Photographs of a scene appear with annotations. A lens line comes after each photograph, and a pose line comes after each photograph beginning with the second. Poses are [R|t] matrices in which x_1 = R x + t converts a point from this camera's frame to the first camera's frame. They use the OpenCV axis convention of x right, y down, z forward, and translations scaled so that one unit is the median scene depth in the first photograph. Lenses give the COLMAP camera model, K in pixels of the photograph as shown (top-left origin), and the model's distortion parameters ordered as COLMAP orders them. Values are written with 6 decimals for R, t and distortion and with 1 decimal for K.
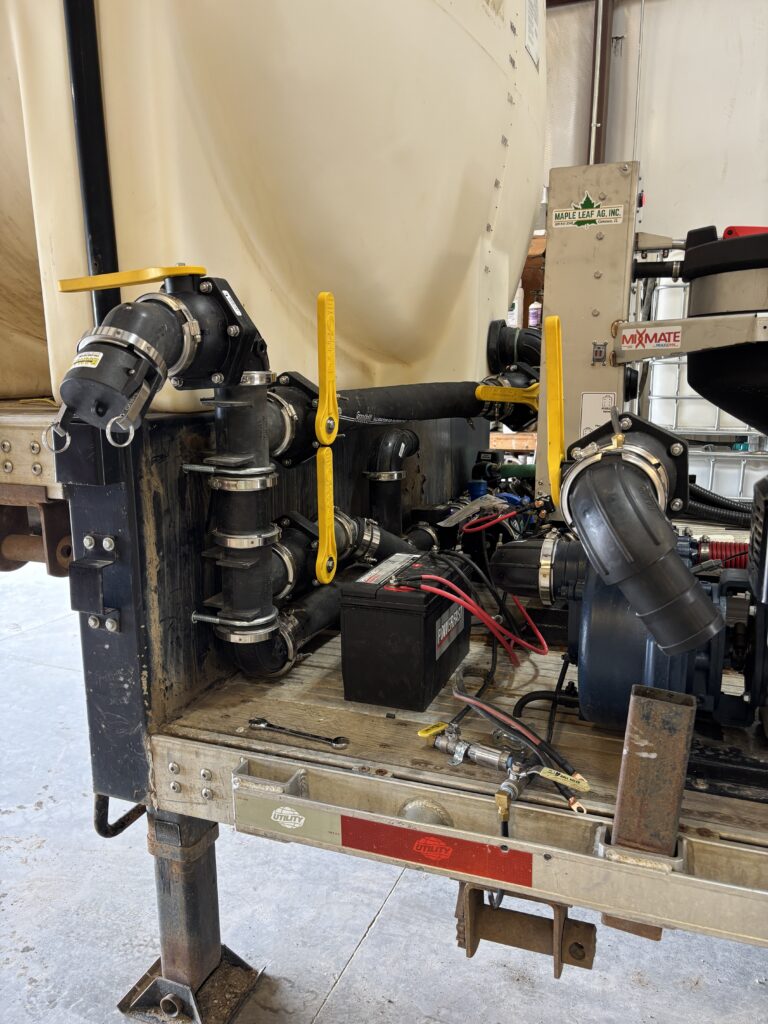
lens RADIAL K [[774.6, 0, 382.9], [0, 774.6, 517.0], [0, 0, 1]] dist [0.002361, 0.009232]
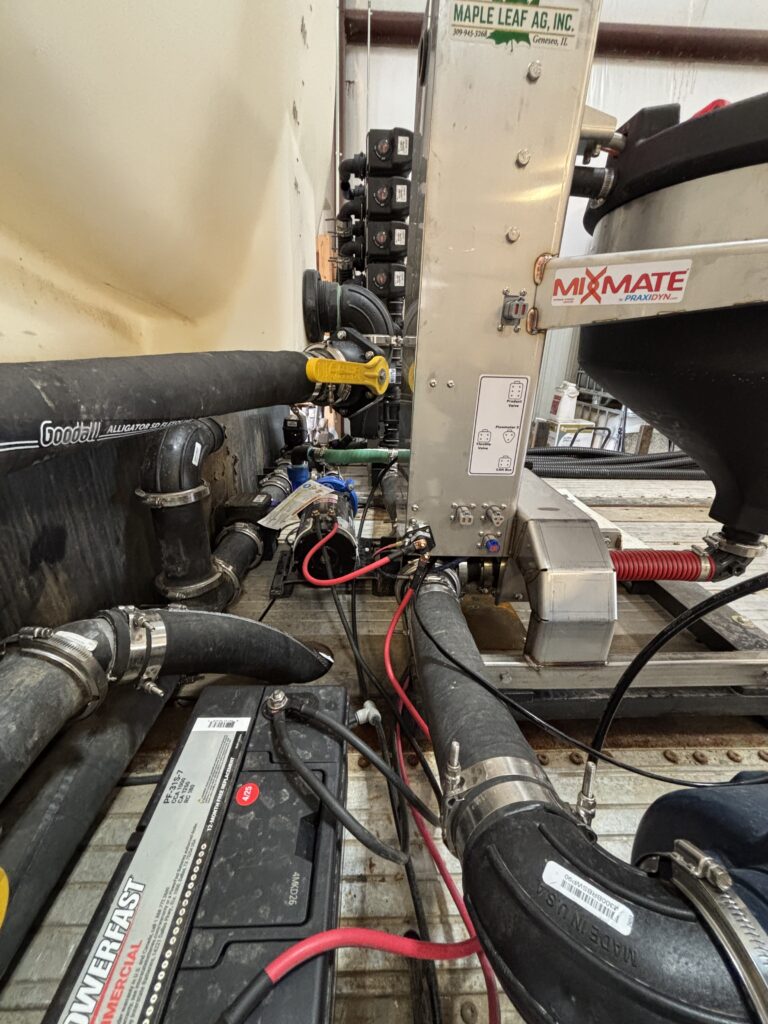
lens RADIAL K [[406.9, 0, 390.7], [0, 406.9, 510.3], [0, 0, 1]] dist [0.001313, -0.000013]
pose [[0.915965, -0.115409, 0.384303, 0.043403], [0.038380, 0.978553, 0.202390, -0.121587], [-0.399418, -0.170633, 0.900749, 0.703491]]
